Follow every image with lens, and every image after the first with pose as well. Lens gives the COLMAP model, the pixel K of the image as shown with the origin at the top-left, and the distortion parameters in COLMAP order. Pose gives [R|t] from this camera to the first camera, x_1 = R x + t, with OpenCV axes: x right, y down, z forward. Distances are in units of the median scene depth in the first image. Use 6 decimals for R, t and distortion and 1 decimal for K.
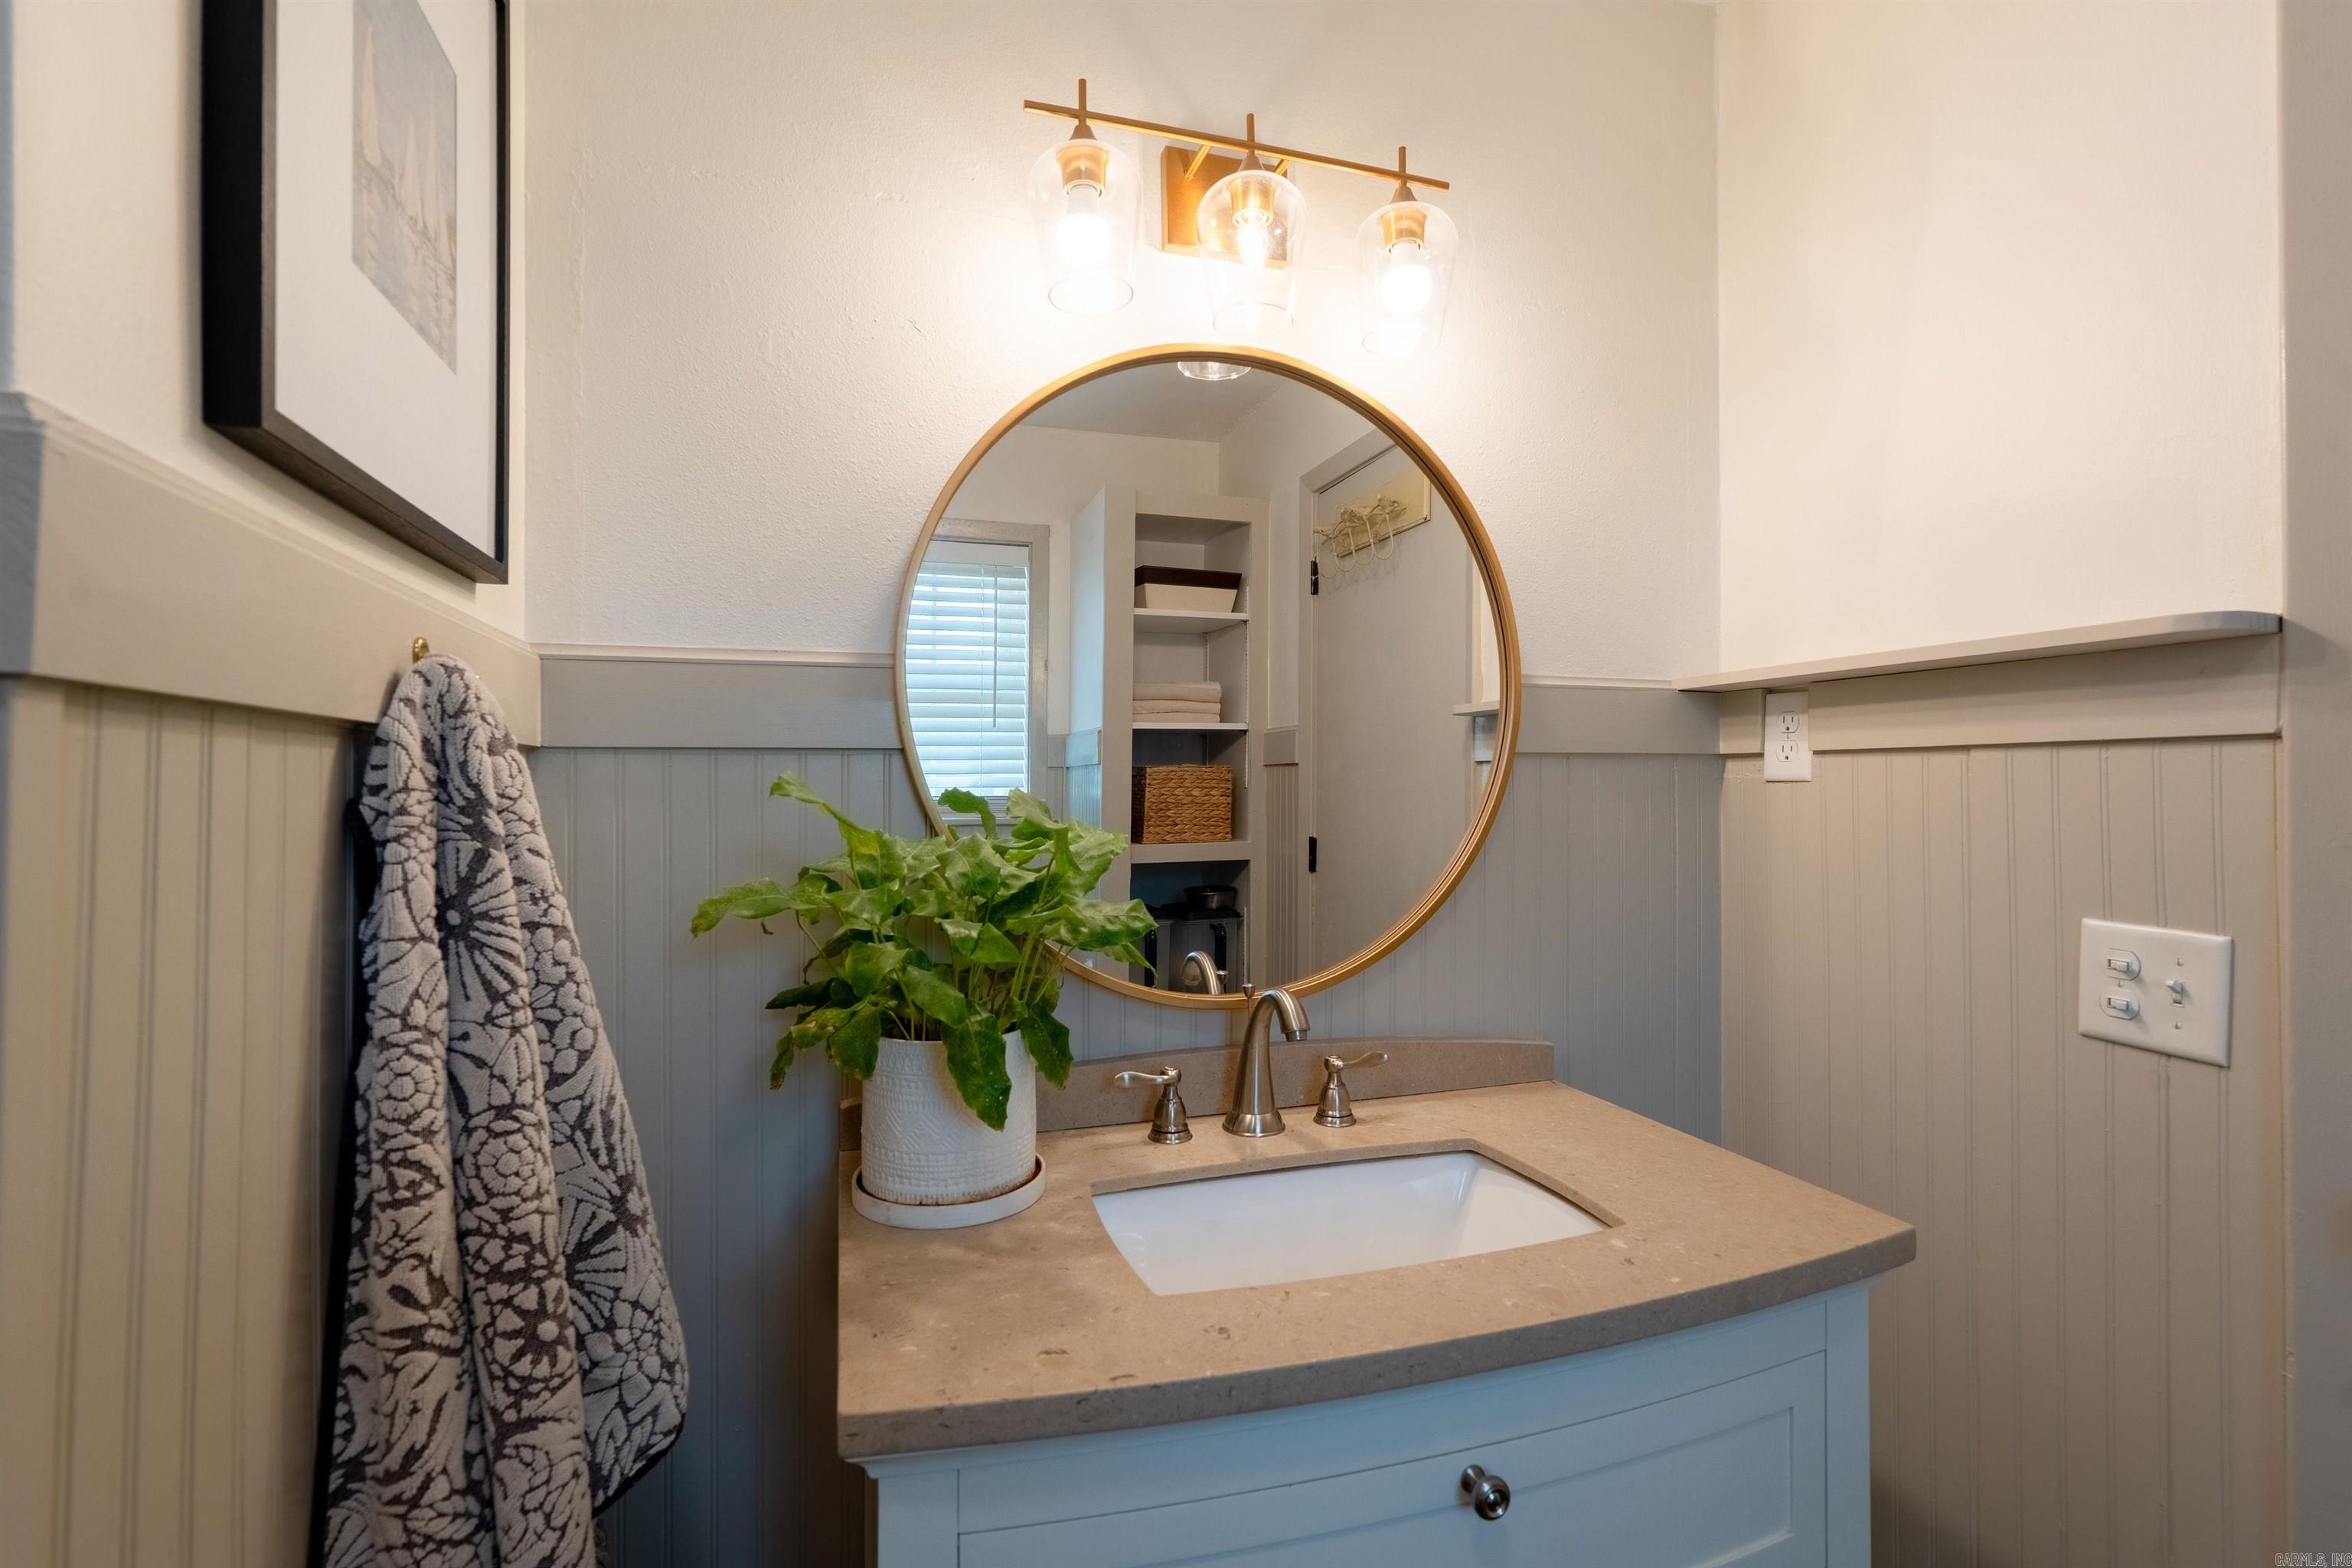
lens RADIAL K [[1051.0, 0, 1172.8], [0, 1051.0, 778.8], [0, 0, 1]] dist [-0.006206, 0.002430]
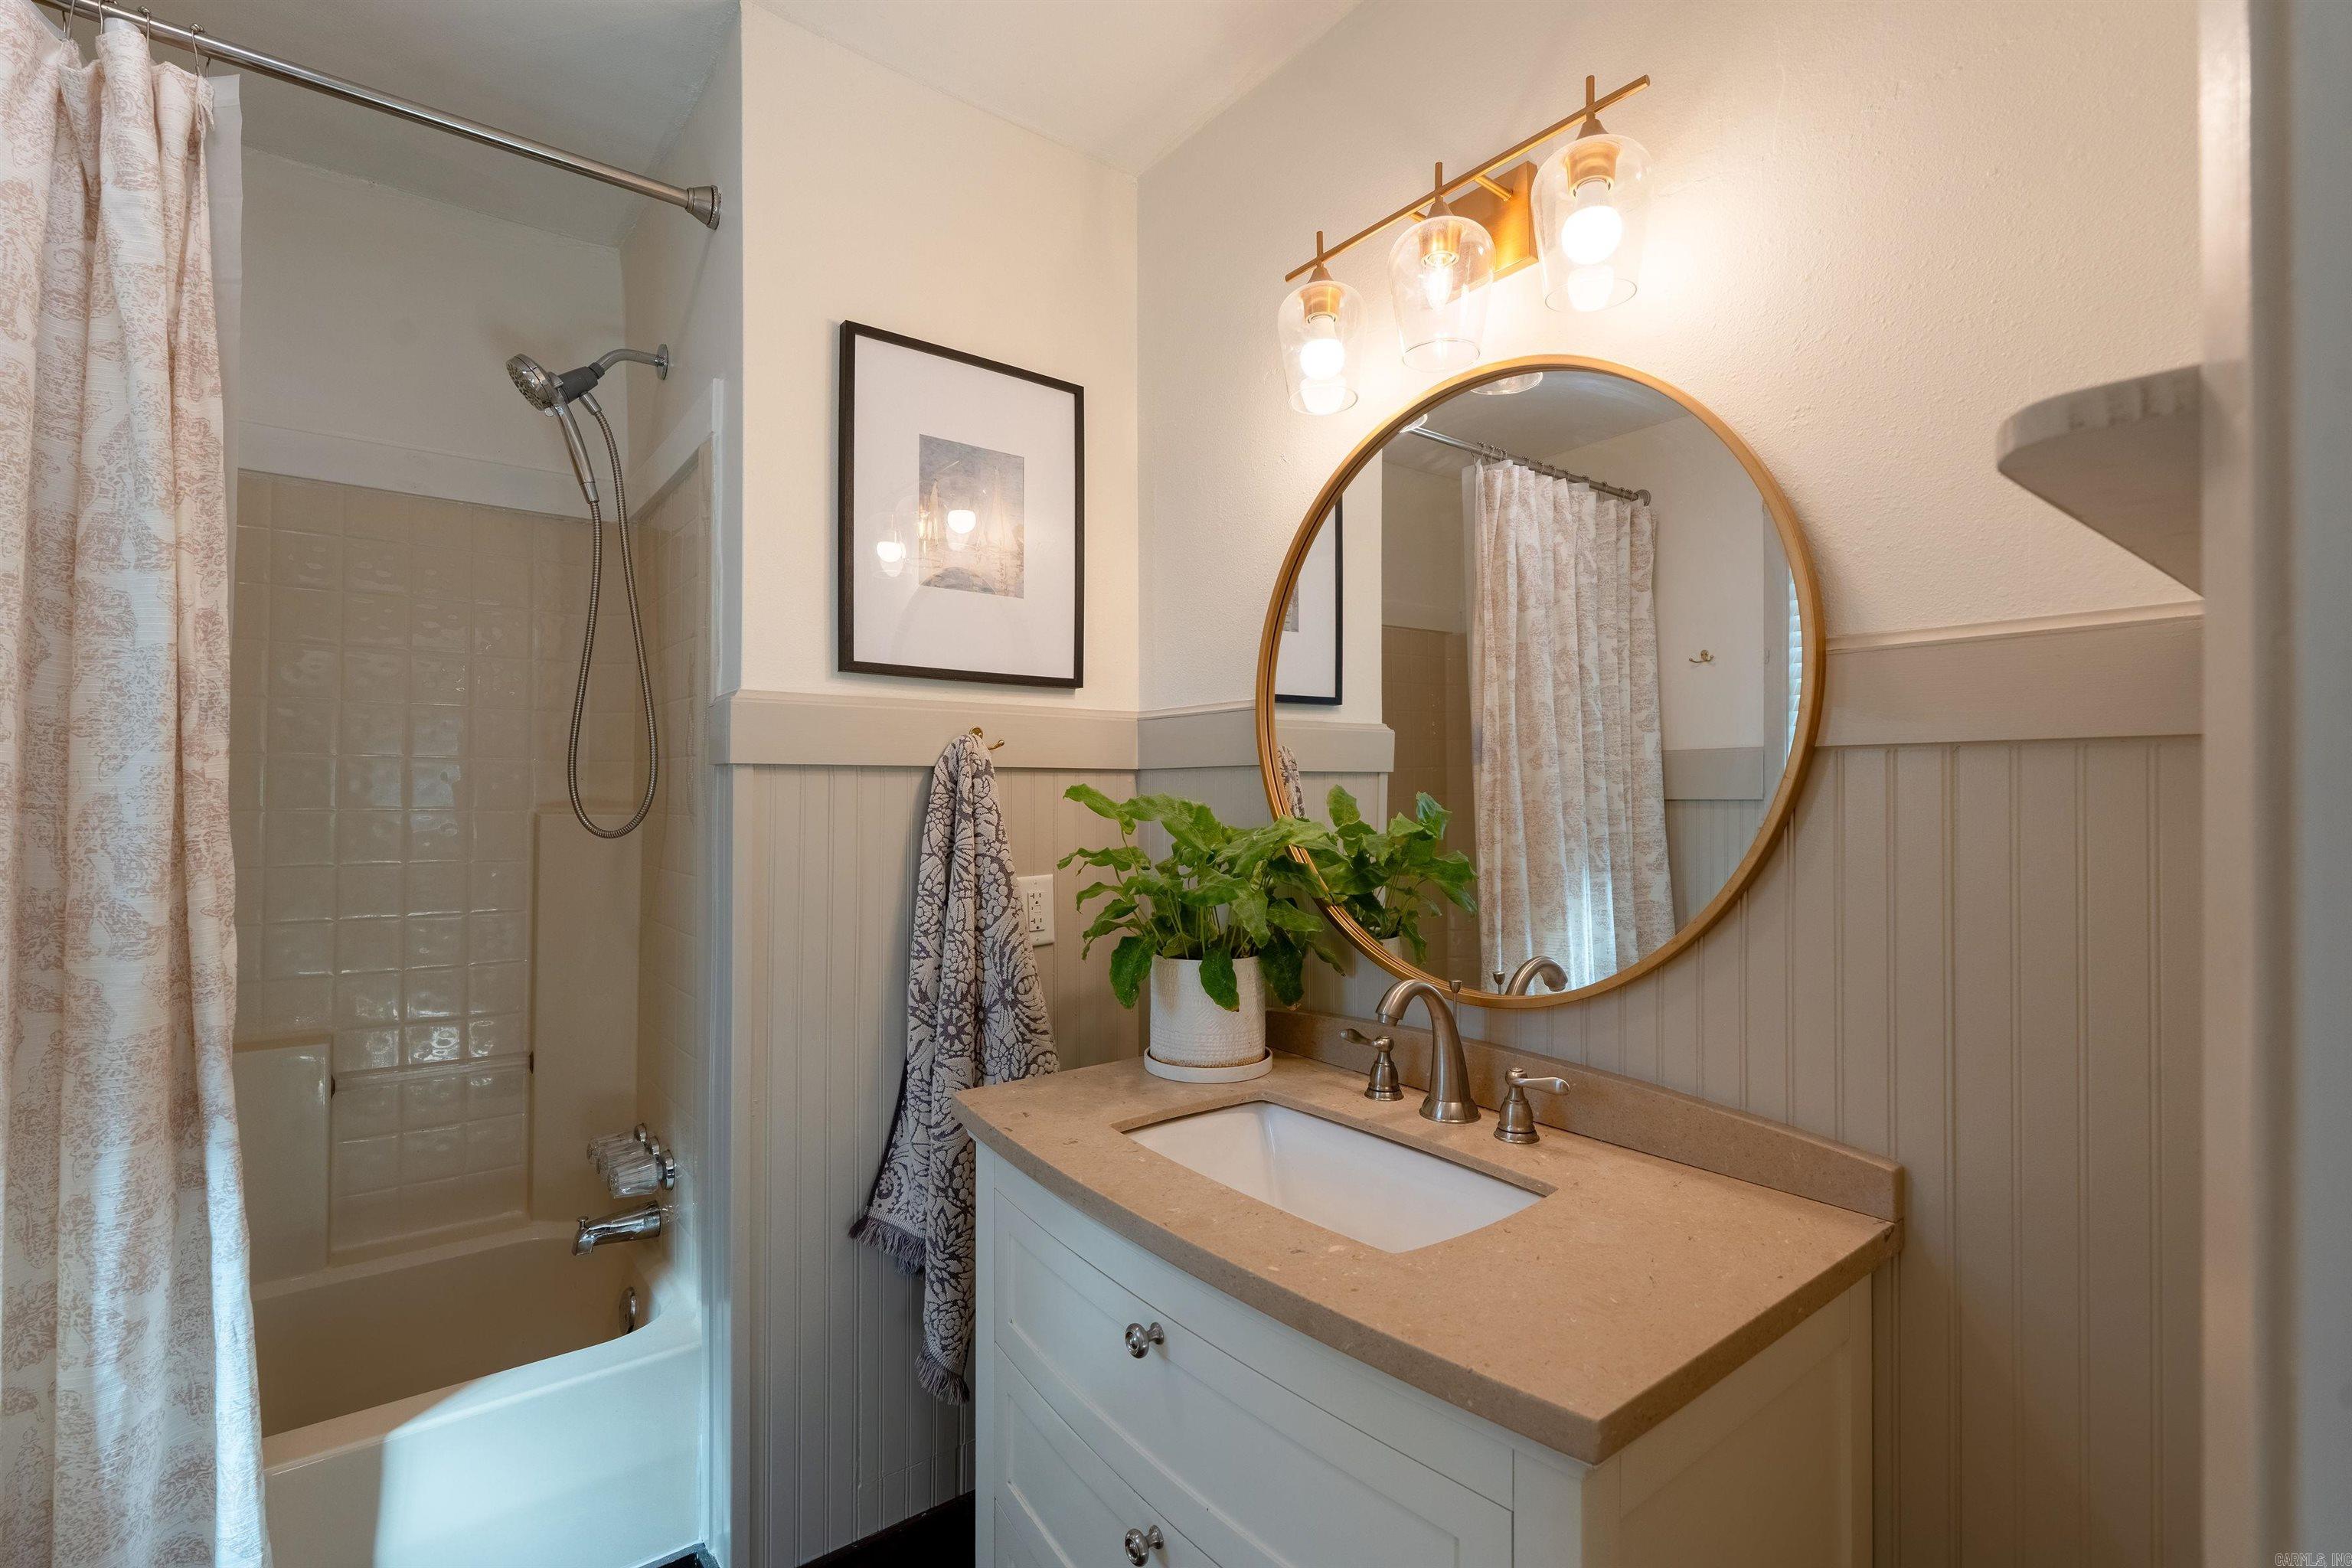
lens RADIAL K [[1051.0, 0, 1181.2], [0, 1051.0, 785.2], [0, 0, 1]] dist [-0.006206, 0.002430]
pose [[0.346025, -0.005837, -0.938207, 1.251608], [0.006232, 0.999973, -0.003923, 0.002760], [0.938205, -0.004490, 0.346052, 0.488908]]
